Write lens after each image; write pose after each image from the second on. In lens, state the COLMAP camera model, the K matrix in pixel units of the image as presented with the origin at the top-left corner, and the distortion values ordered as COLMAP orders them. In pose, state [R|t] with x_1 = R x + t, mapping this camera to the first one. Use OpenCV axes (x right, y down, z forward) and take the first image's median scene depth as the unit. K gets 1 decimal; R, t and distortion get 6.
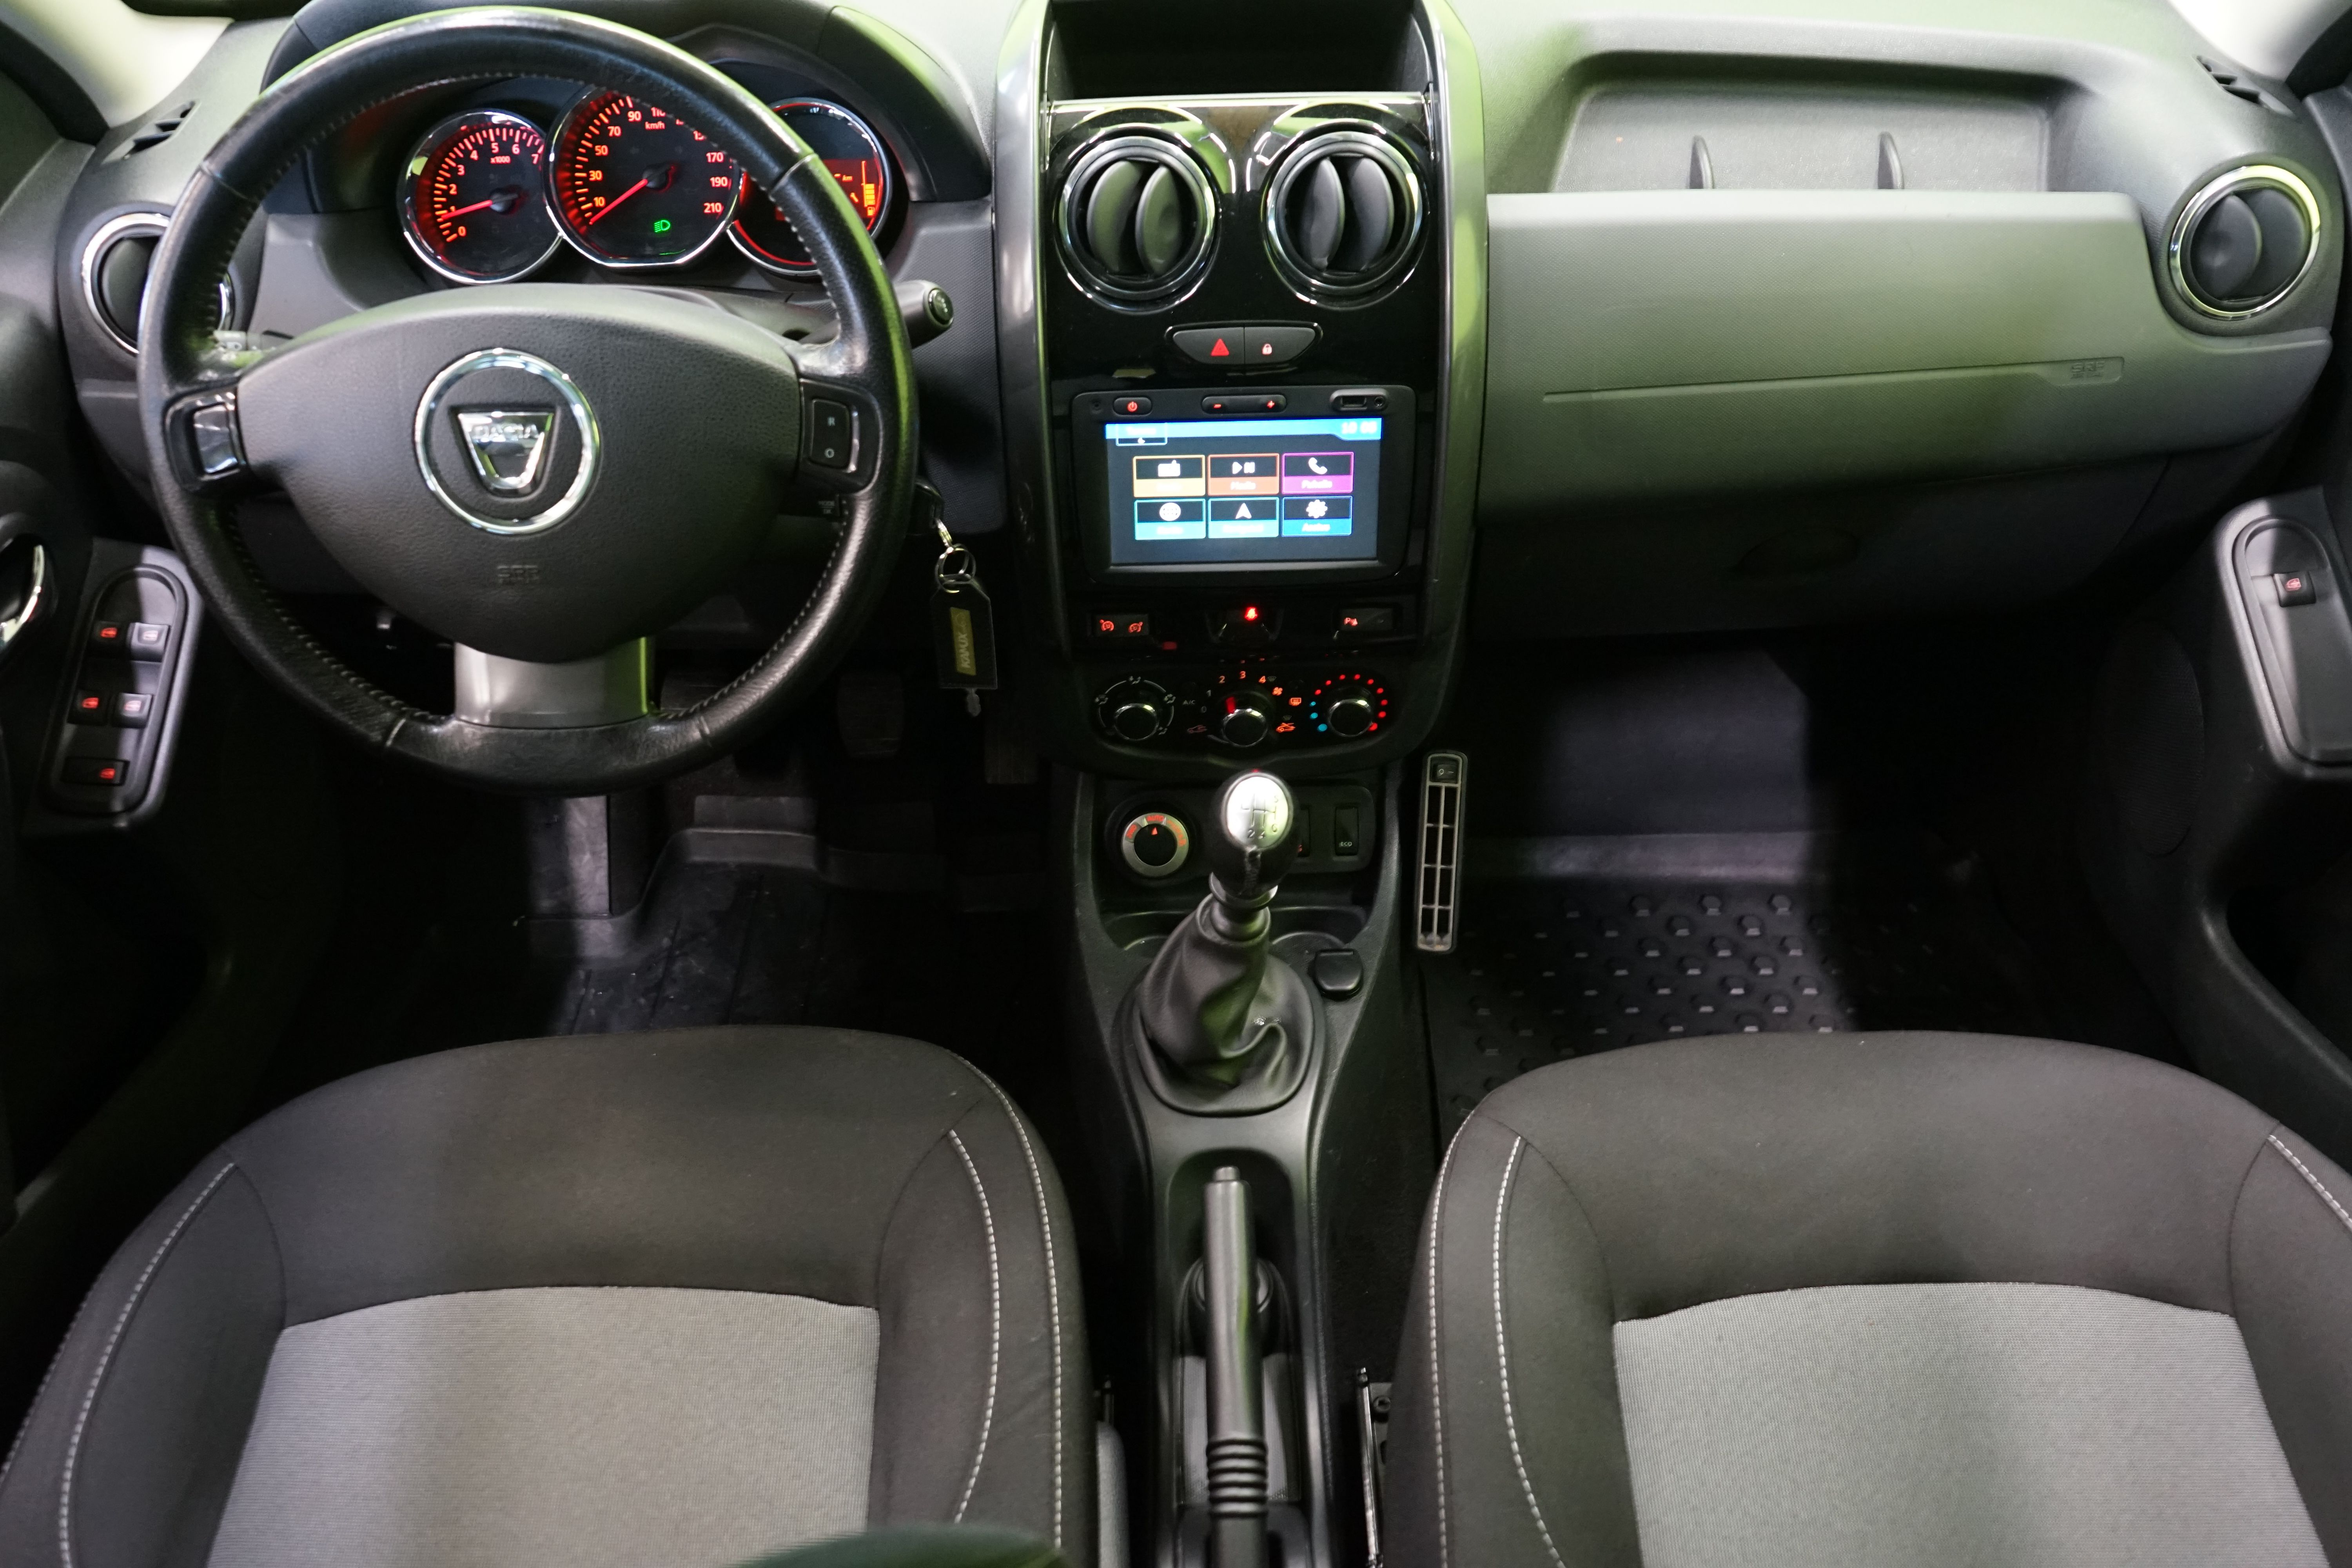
lens RADIAL K [[1963.3, 0, 1176.0], [0, 1963.3, 784.0], [0, 0, 1]] dist [0.006107, 0.000346]
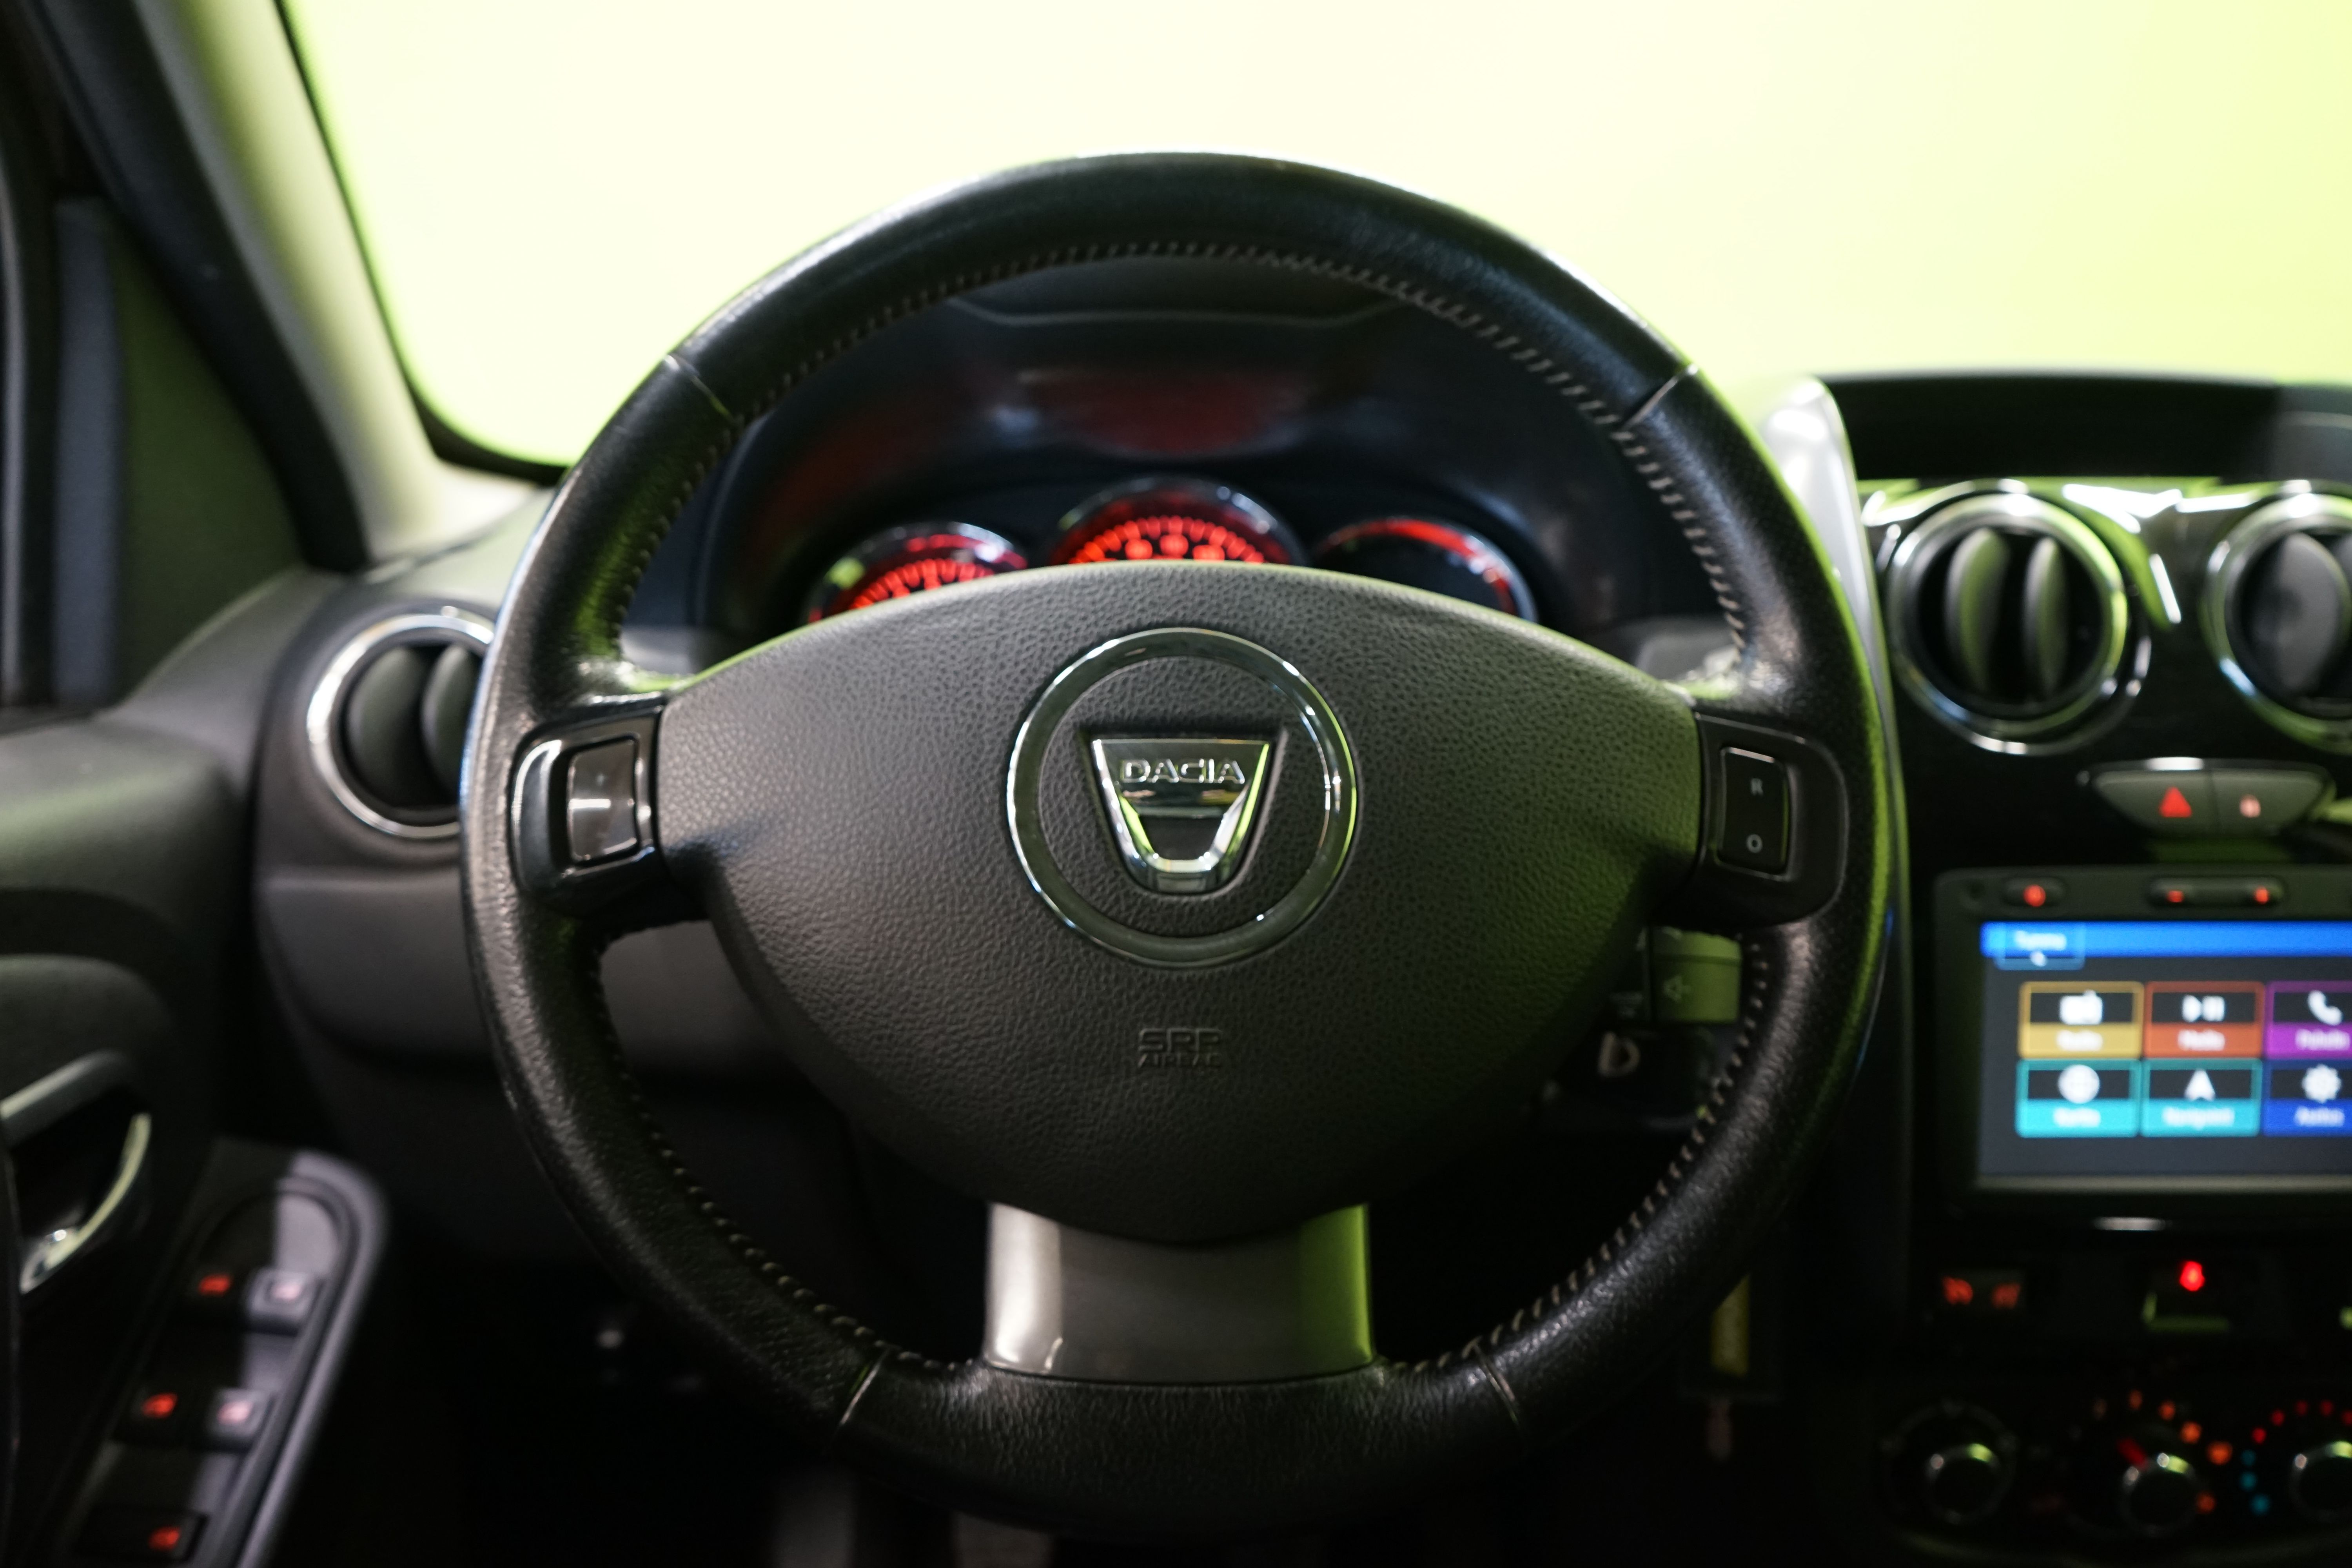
lens RADIAL K [[1963.3, 0, 1176.0], [0, 1963.3, 784.0], [0, 0, 1]] dist [0.006107, 0.000346]
pose [[0.999751, 0.017248, 0.014167, -0.286877], [-0.009191, 0.896524, -0.442901, 0.045671], [-0.020340, 0.442660, 0.896459, 0.436508]]
